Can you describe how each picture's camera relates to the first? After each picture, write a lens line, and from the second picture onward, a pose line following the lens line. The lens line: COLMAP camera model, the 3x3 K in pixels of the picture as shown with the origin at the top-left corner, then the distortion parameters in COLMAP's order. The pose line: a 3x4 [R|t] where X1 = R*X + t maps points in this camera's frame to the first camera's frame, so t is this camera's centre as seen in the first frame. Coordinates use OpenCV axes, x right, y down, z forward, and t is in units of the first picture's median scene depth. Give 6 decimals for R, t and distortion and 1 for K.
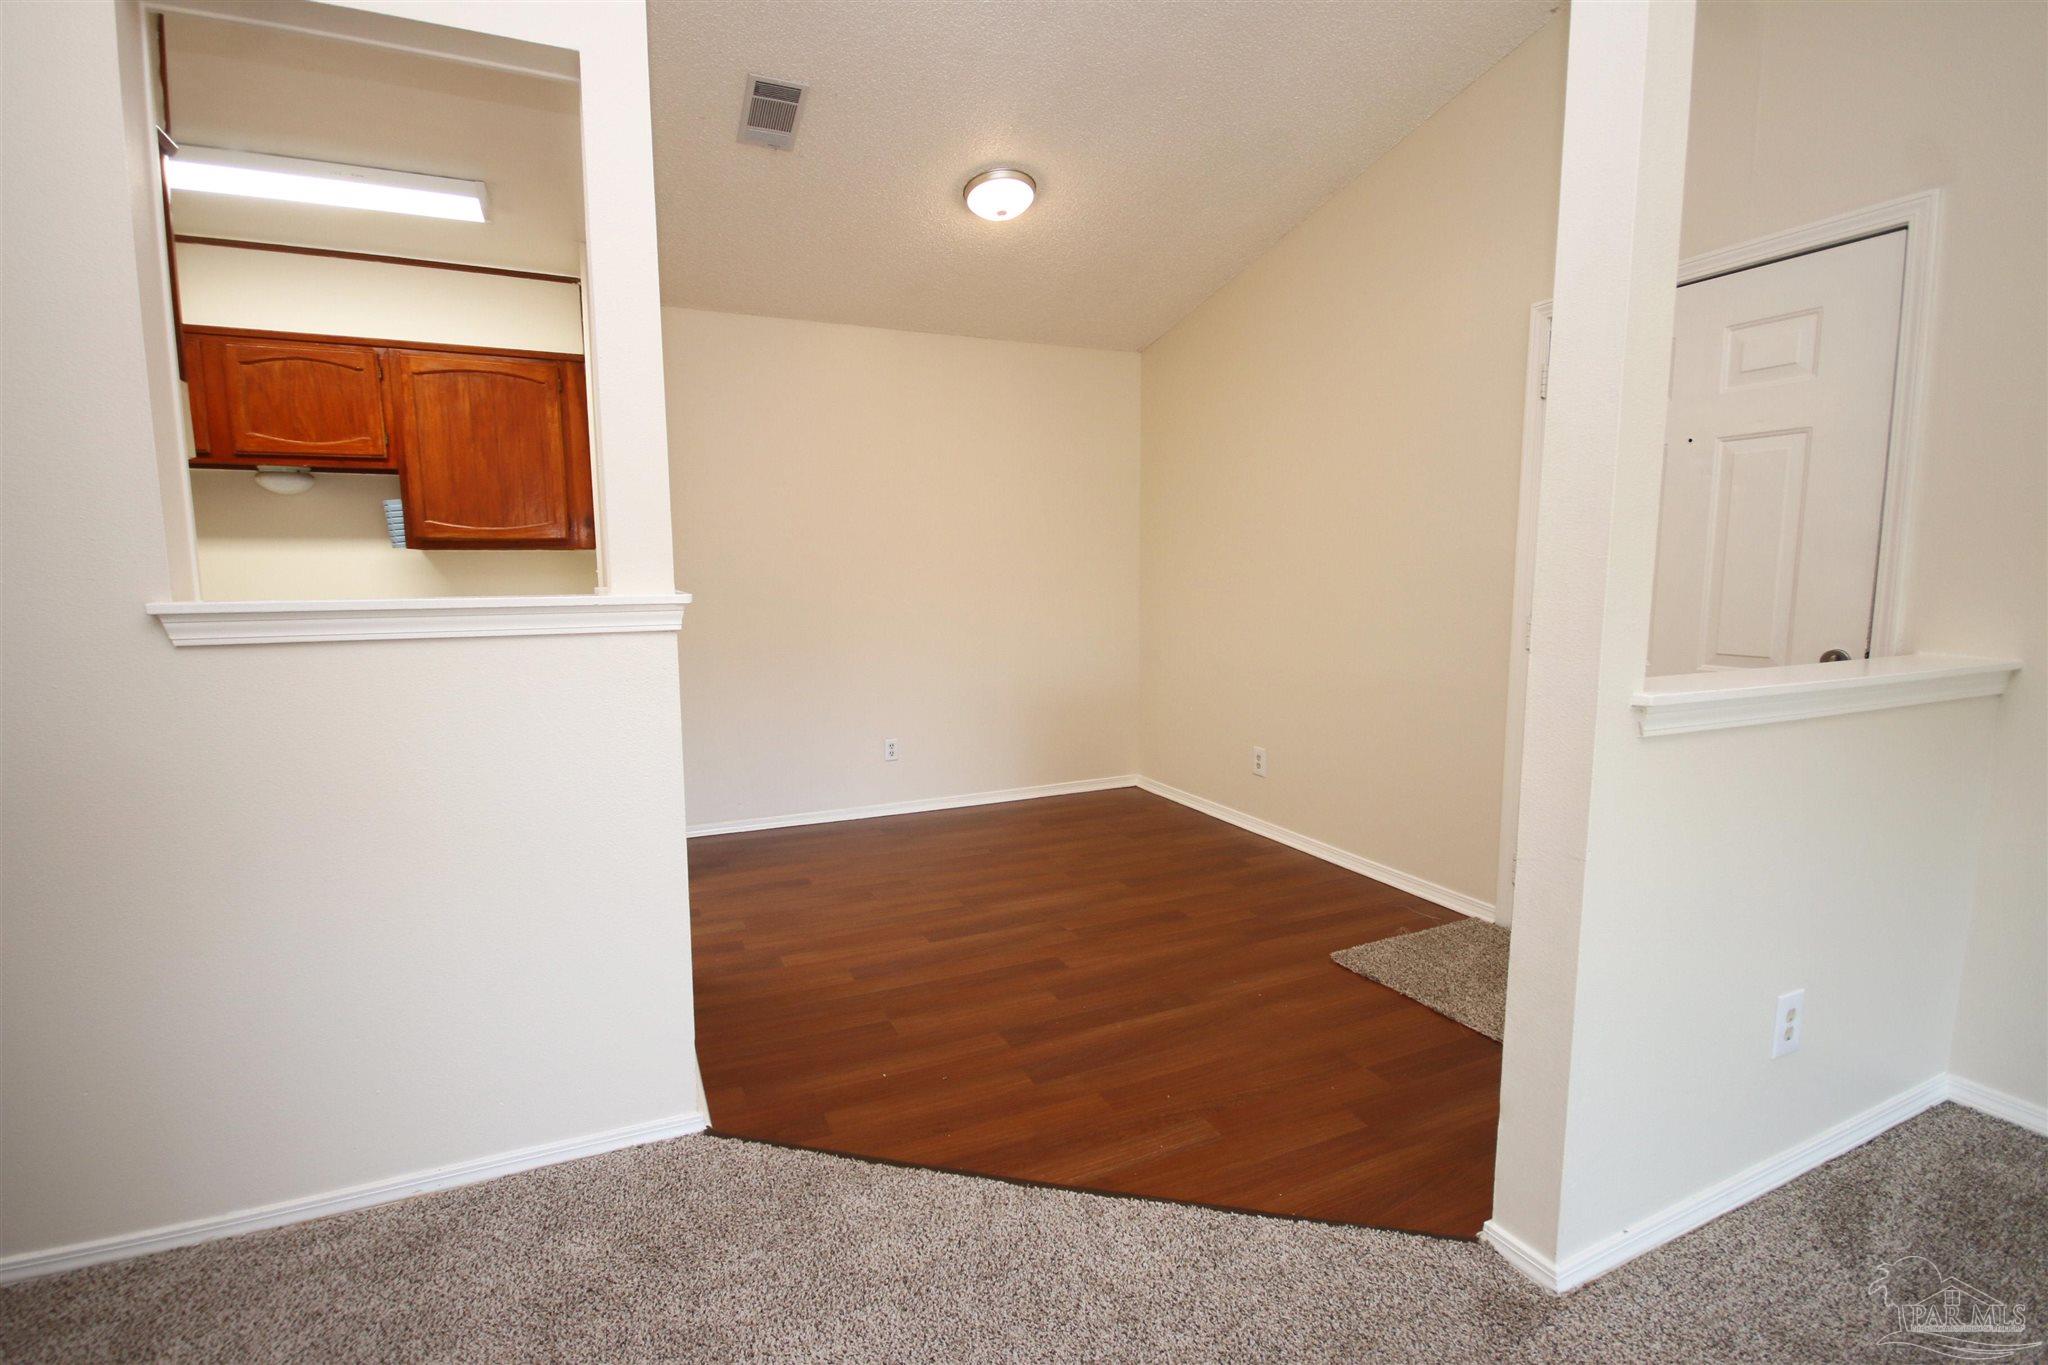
lens RADIAL K [[938.7, 0, 1023.5], [0, 938.7, 679.5], [0, 0, 1]] dist [0.002200, -0.003516]
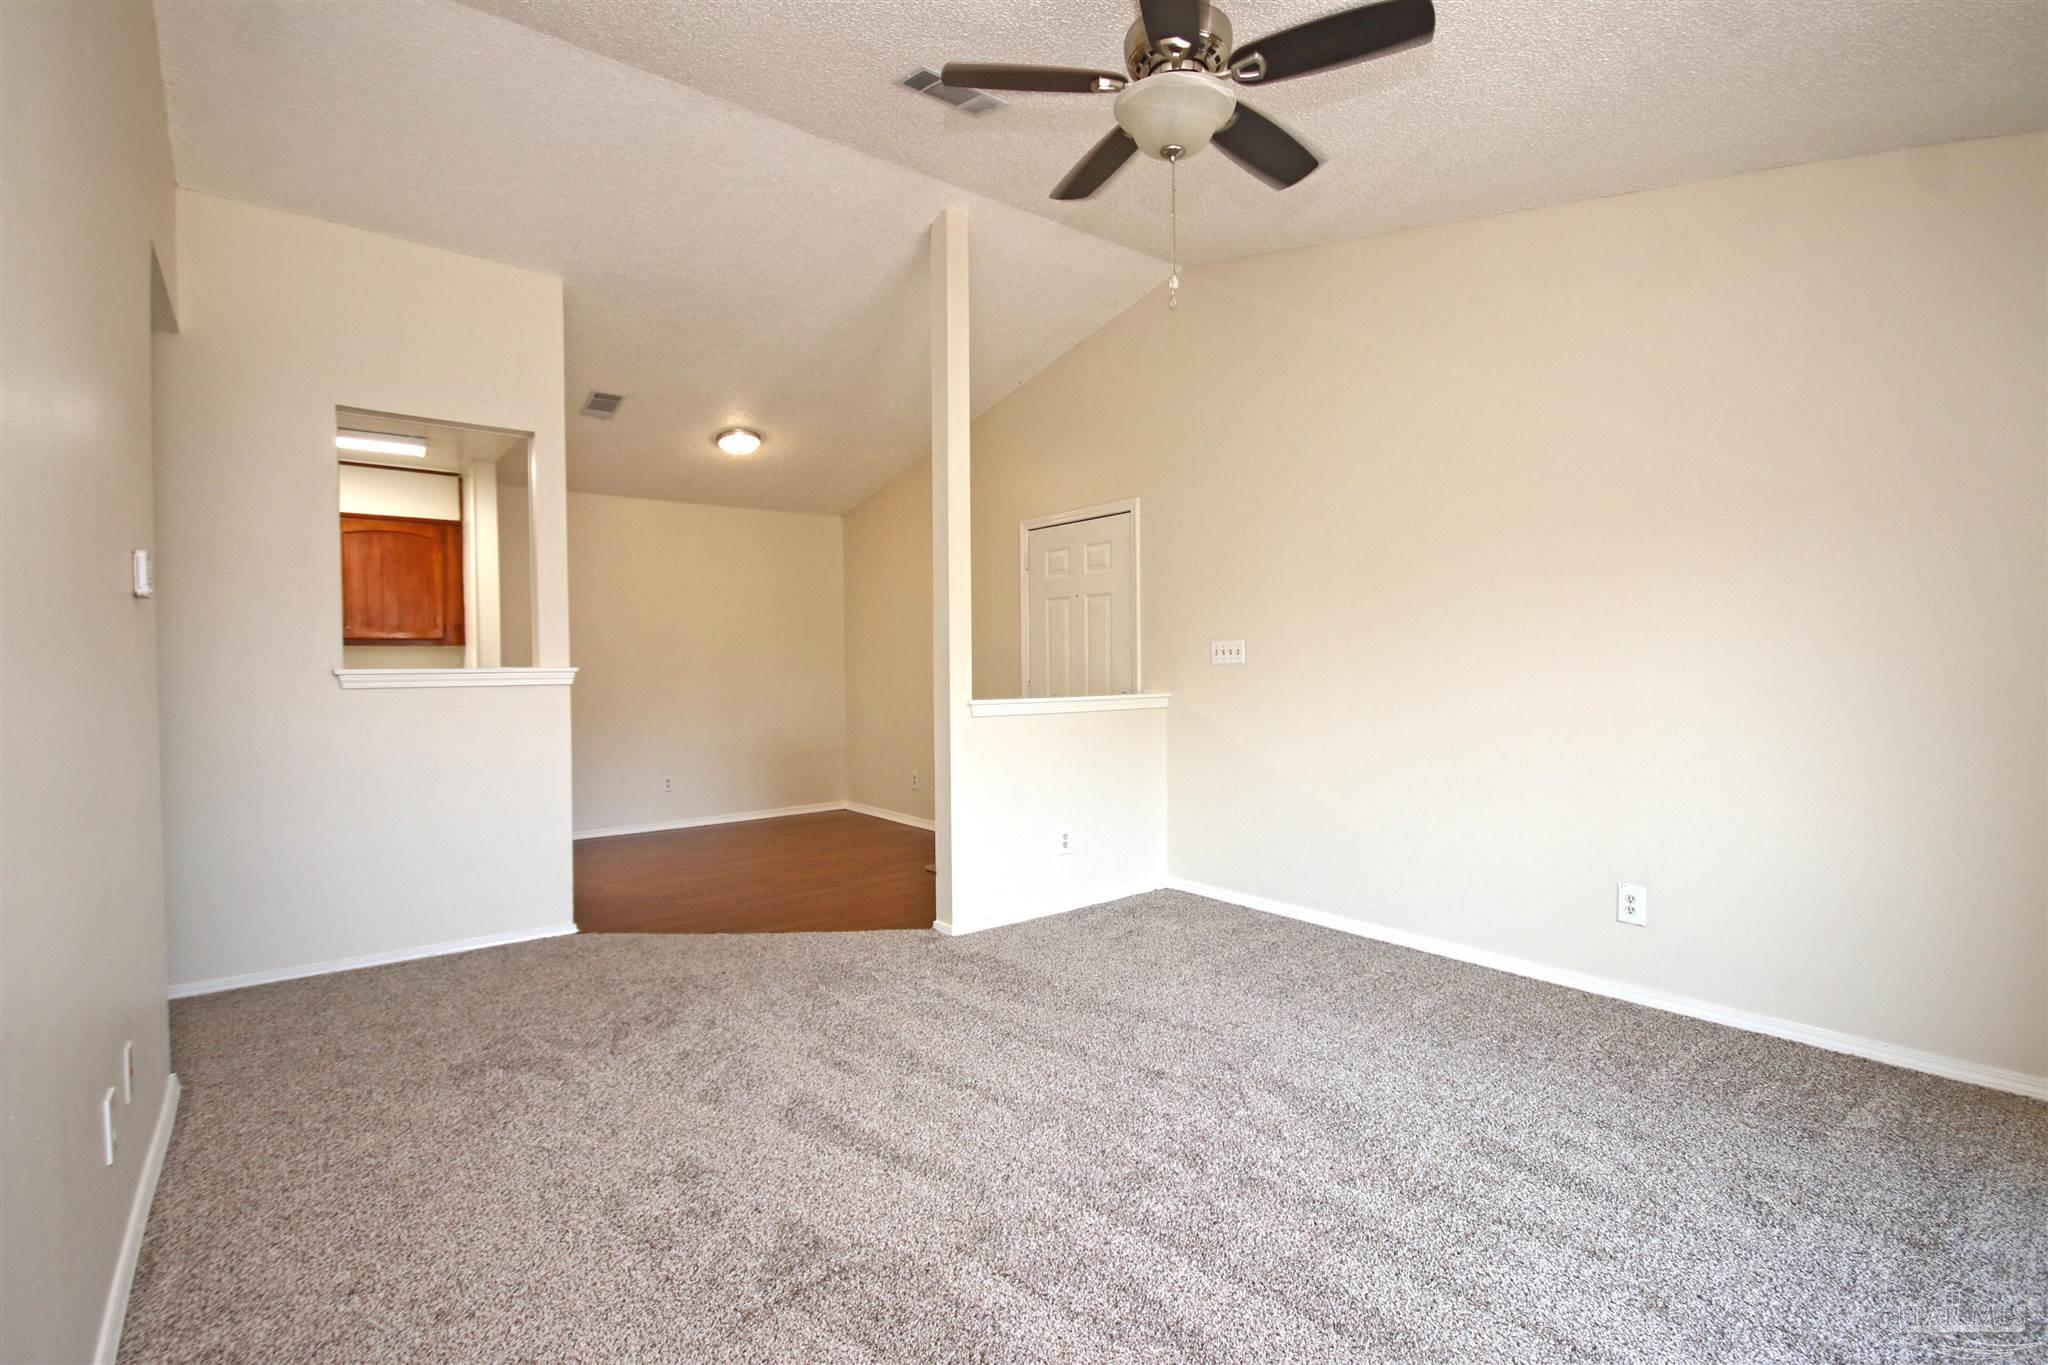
lens RADIAL K [[938.7, 0, 1022.9], [0, 938.7, 676.9], [0, 0, 1]] dist [0.002200, -0.003516]
pose [[0.972519, -0.006465, 0.232732, 0.078672], [0.030857, 0.994375, -0.101318, 0.103134], [-0.230768, 0.105715, 0.967249, -0.747247]]
